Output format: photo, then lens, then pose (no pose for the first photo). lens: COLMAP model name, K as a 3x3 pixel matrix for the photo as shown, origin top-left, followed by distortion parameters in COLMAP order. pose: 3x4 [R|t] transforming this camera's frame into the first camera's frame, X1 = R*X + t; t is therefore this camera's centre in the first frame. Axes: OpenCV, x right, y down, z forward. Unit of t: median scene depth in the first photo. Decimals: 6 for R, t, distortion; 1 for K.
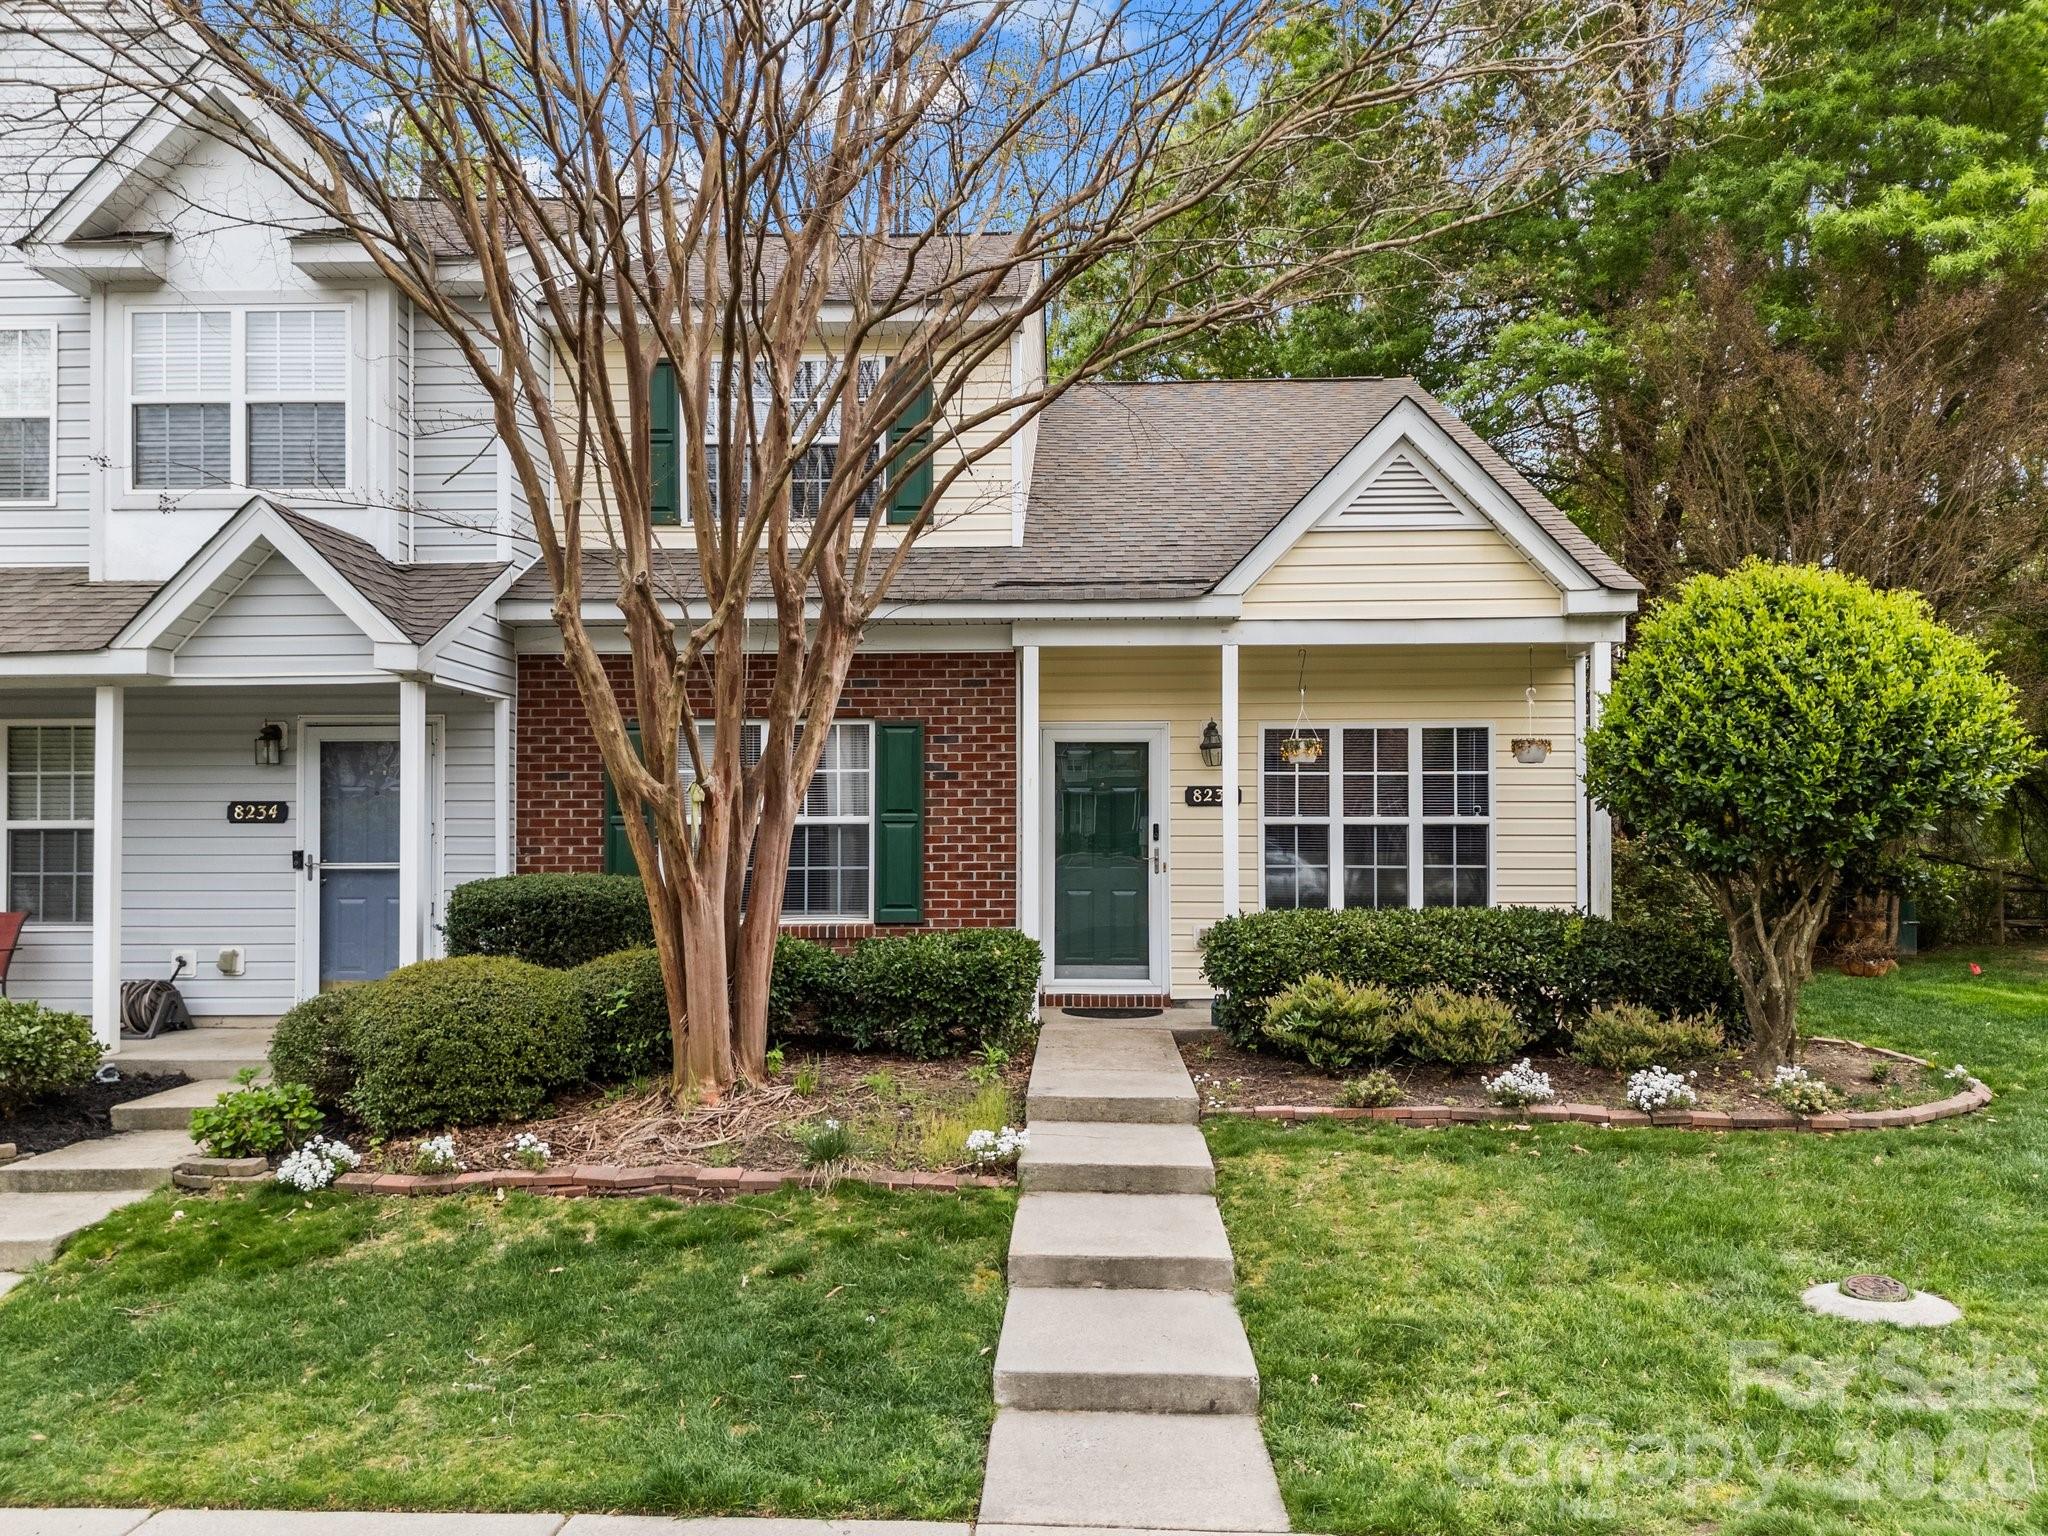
lens RADIAL K [[1575.4, 0, 1034.0], [0, 1575.4, 839.4], [0, 0, 1]] dist [0.064761, -0.069267]
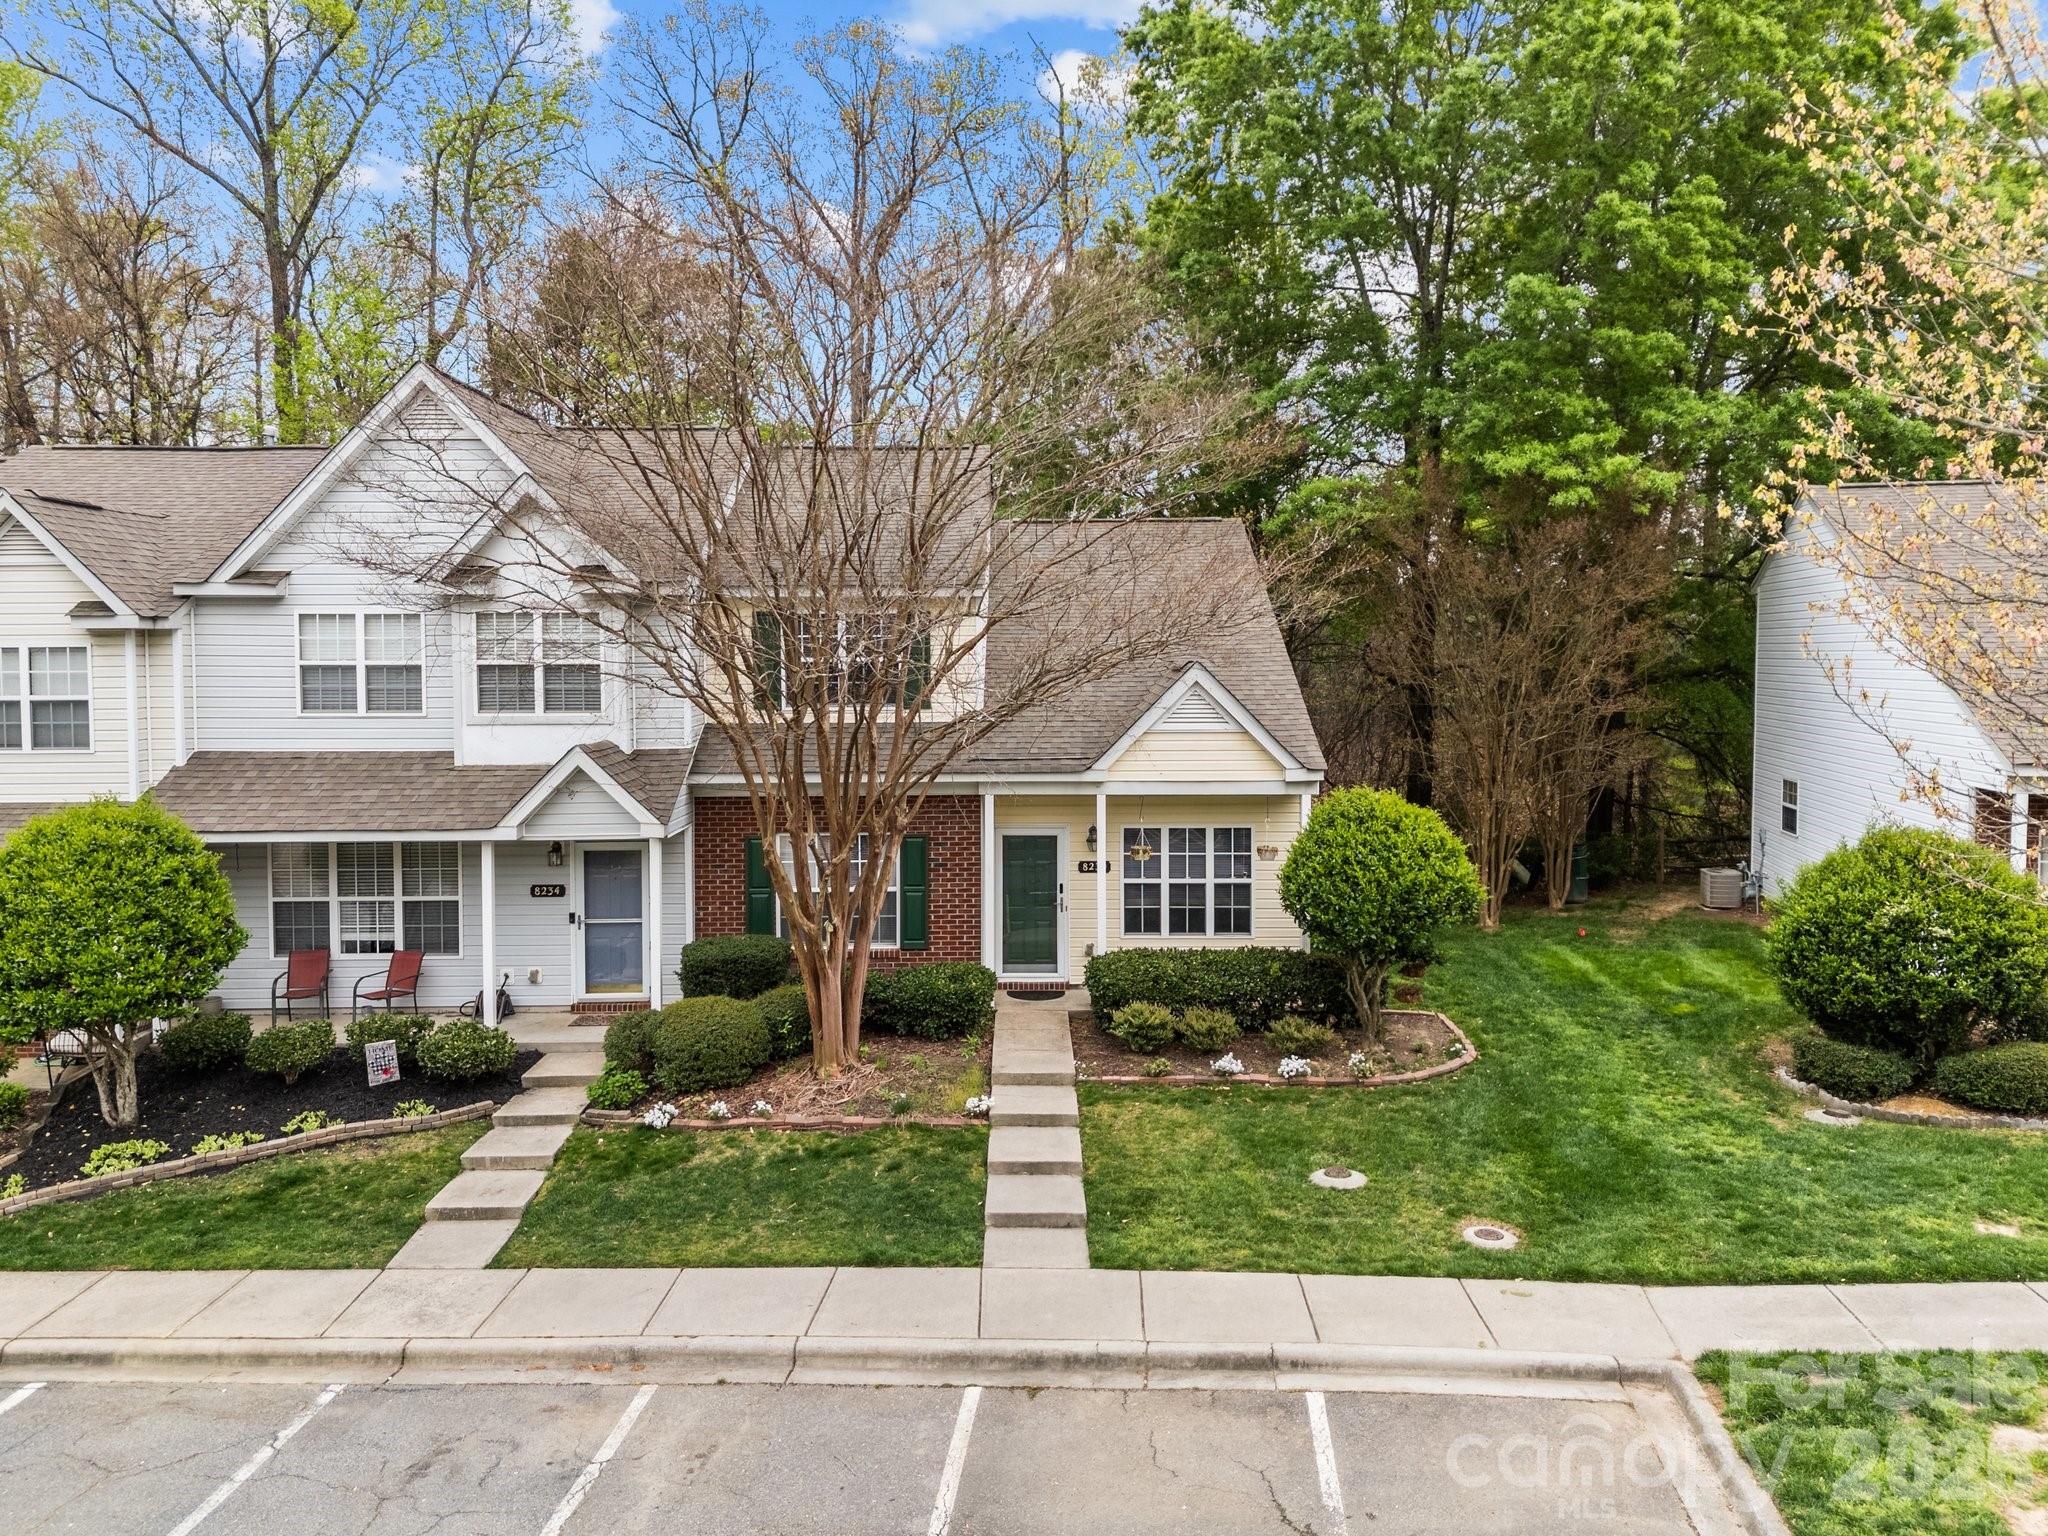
lens RADIAL K [[1575.4, 0, 1026.9], [0, 1575.4, 721.6], [0, 0, 1]] dist [0.064761, -0.069267]
pose [[0.999340, -0.004121, 0.036100, -0.029310], [0.002265, 0.998679, 0.051327, -0.376197], [-0.036264, -0.051211, 0.998029, -0.970739]]
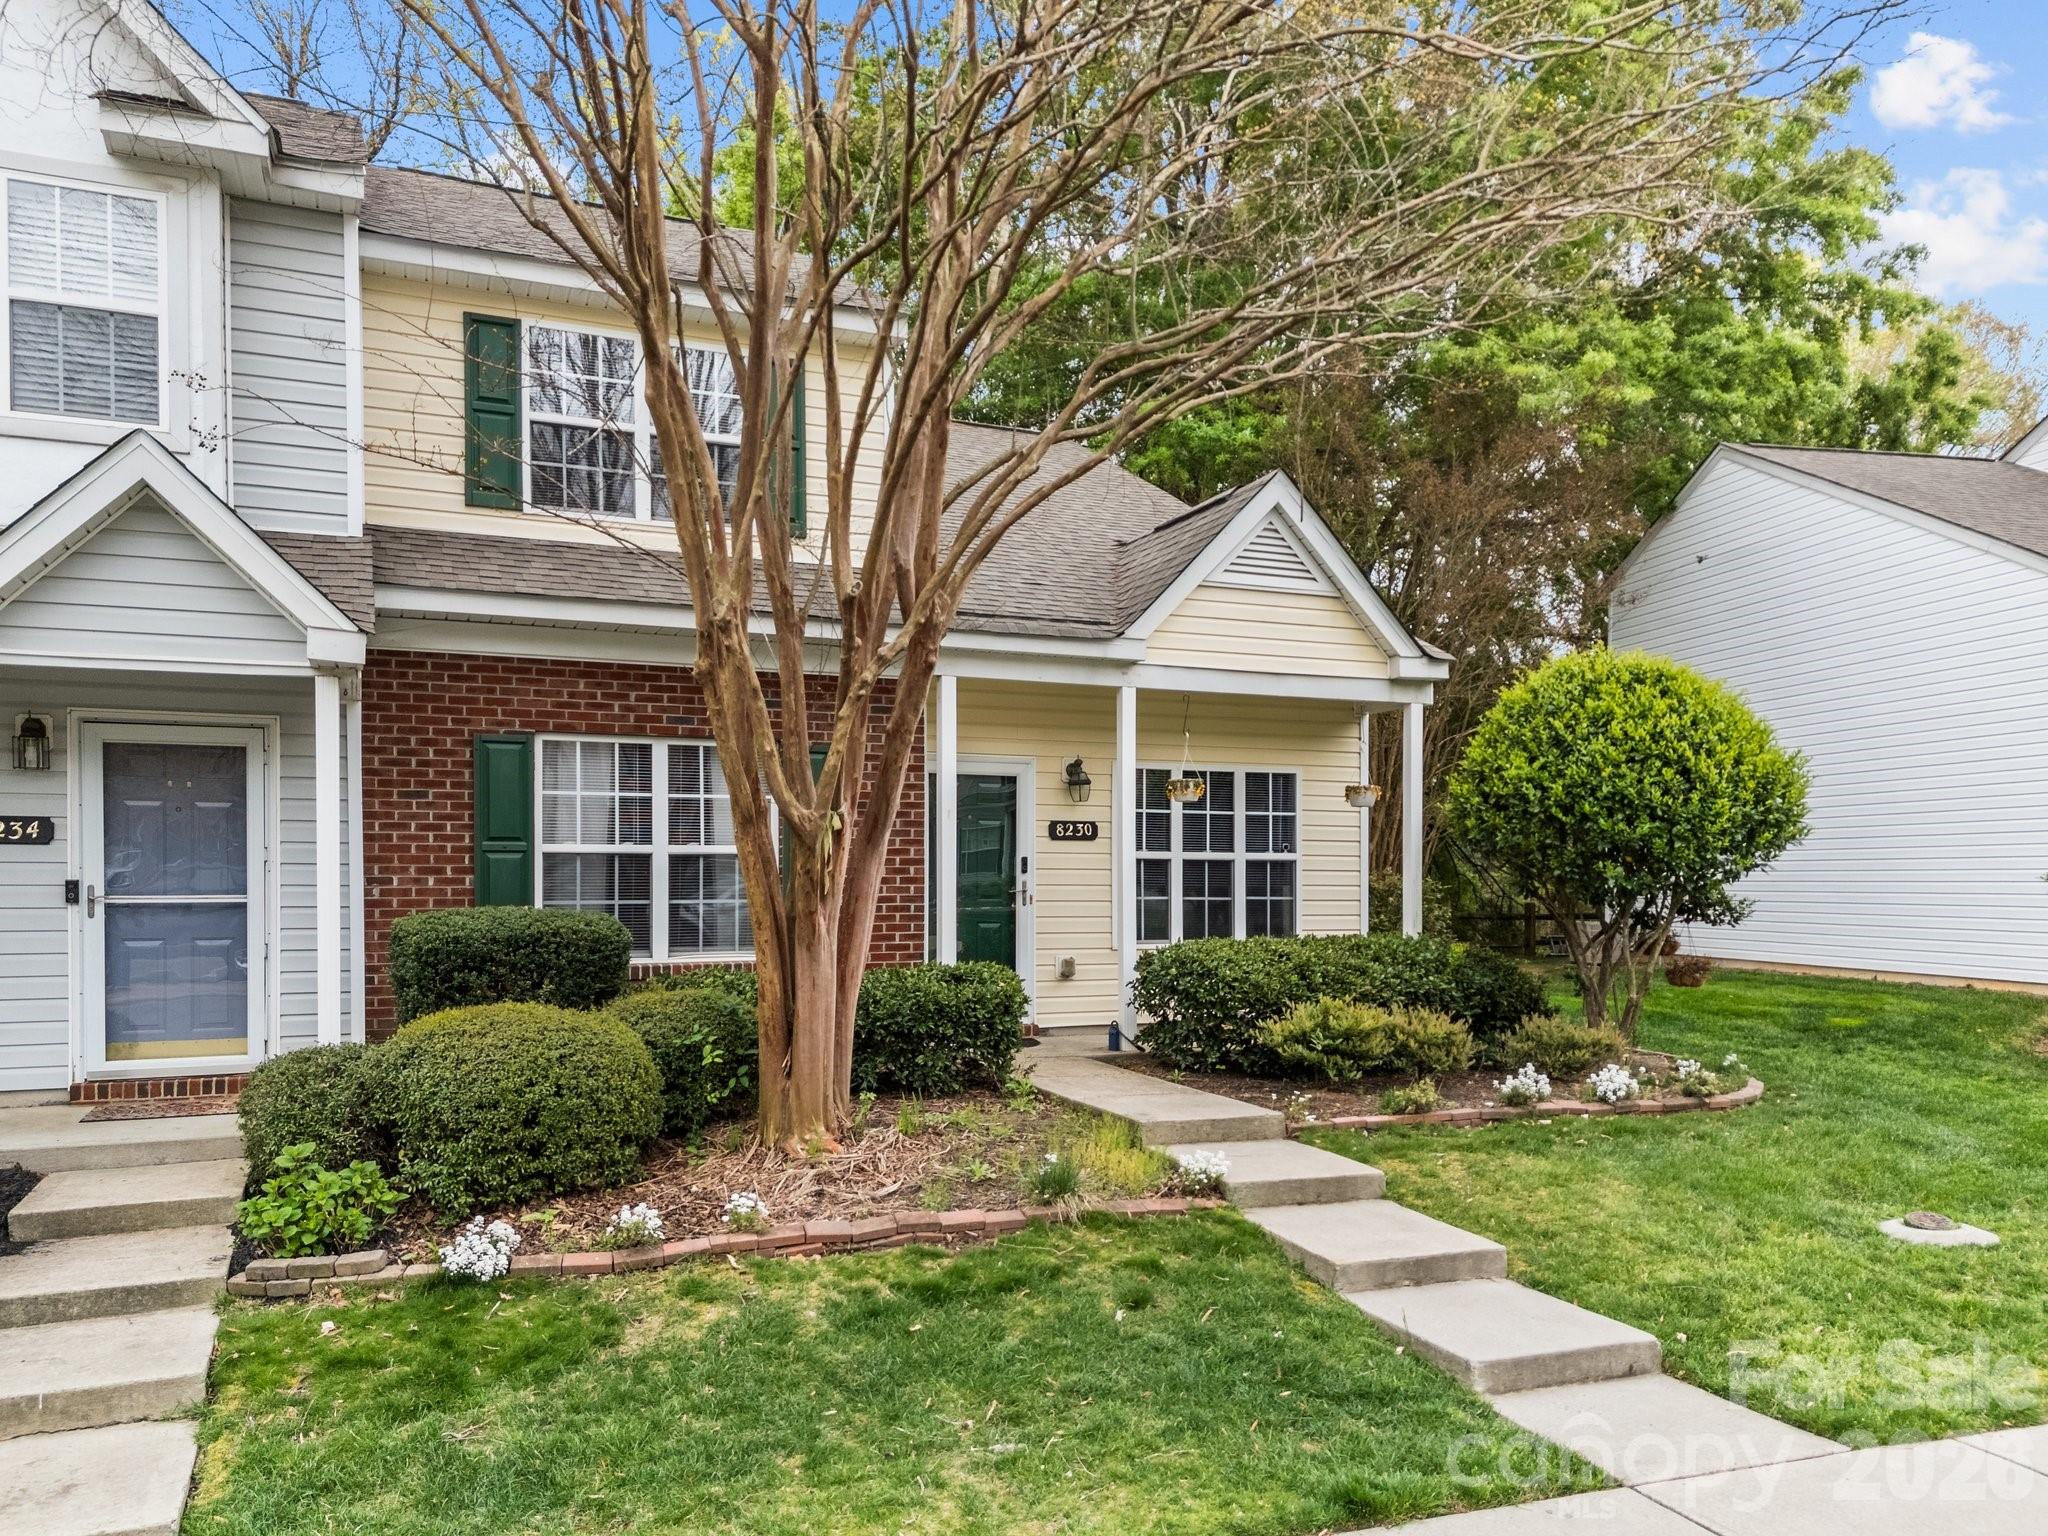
lens RADIAL K [[1575.4, 0, 1062.5], [0, 1575.4, 910.3], [0, 0, 1]] dist [0.064761, -0.069267]
pose [[0.901141, -0.004128, 0.433507, -0.468554], [-0.006714, 0.999702, 0.023476, 0.000713], [-0.433474, -0.024066, 0.900845, 0.092566]]
